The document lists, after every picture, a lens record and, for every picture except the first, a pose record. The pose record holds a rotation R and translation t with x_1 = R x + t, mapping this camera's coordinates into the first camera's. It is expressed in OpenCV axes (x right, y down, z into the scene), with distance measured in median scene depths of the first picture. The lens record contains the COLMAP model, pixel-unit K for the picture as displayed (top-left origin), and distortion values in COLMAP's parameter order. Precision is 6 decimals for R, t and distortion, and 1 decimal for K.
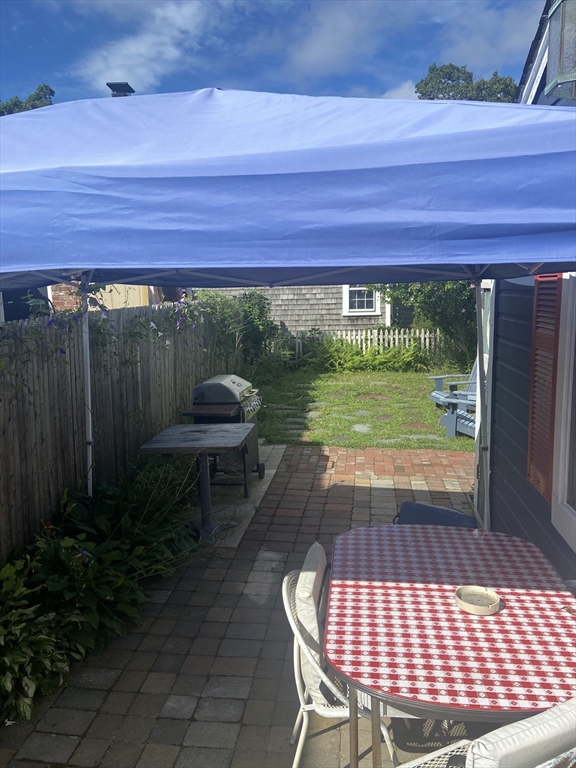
lens RADIAL K [[585.0, 0, 288.0], [0, 585.0, 384.0], [0, 0, 1]] dist [0.069079, -0.004000]
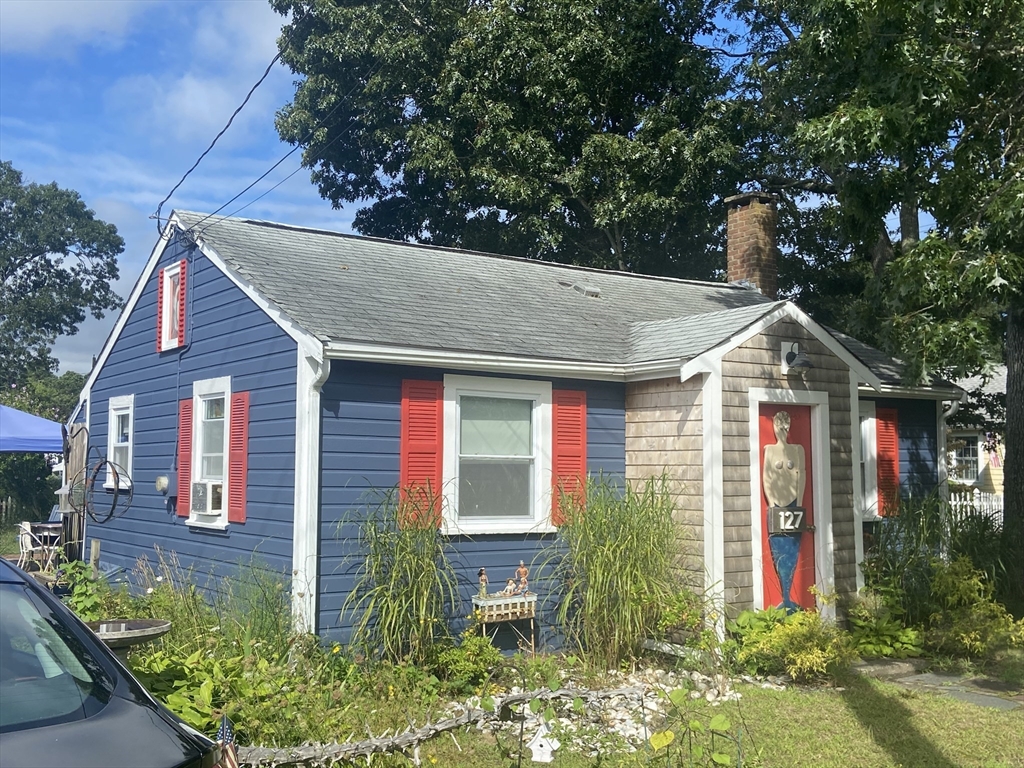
lens RADIAL K [[1069.2, 0, 512.0], [0, 1069.2, 384.0], [0, 0, 1]] dist [0.105626, -0.005492]
pose [[0.743956, 0.079891, 0.663436, -0.394773], [0.079557, 0.975176, -0.206644, 0.185716], [-0.663476, 0.206515, 0.719132, -1.060497]]
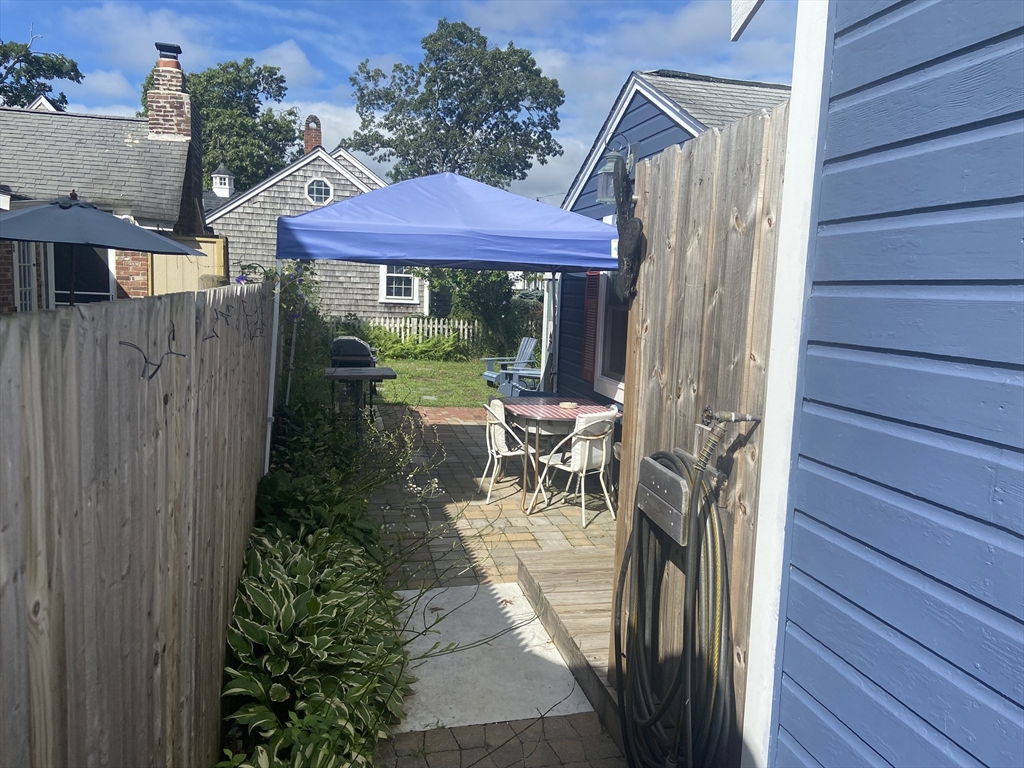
lens RADIAL K [[780.0, 0, 512.0], [0, 780.0, 384.0], [0, 0, 1]] dist [0.069079, -0.004000]
pose [[0.940190, 0.017461, 0.340203, -0.137162], [-0.007908, 0.999535, -0.029447, 0.052896], [-0.340559, 0.024995, 0.939891, -0.266791]]
